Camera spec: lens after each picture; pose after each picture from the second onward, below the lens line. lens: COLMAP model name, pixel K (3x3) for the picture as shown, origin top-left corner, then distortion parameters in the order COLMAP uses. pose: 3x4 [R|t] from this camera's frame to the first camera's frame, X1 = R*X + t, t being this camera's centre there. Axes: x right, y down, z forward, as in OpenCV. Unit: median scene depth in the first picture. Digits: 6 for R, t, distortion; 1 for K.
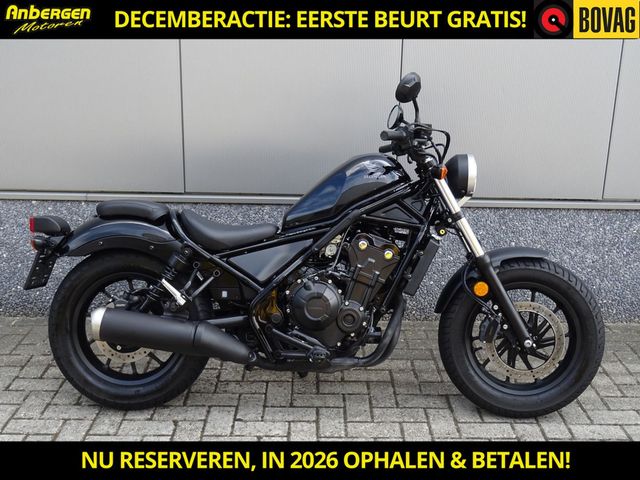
lens RADIAL K [[719.4, 0, 320.0], [0, 719.4, 240.0], [0, 0, 1]] dist [0.002628, 0.000040]
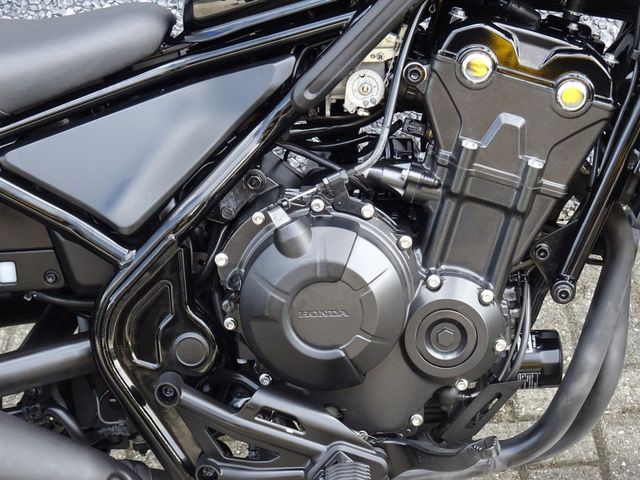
lens RADIAL K [[1721.6, 0, 320.0], [0, 1721.6, 240.0], [0, 0, 1]] dist [-0.077528, -0.519734]
pose [[0.995561, -0.077618, -0.053238, 0.029716], [0.087074, 0.974272, 0.207877, -0.070865], [0.035733, -0.211590, 0.976705, 0.341193]]
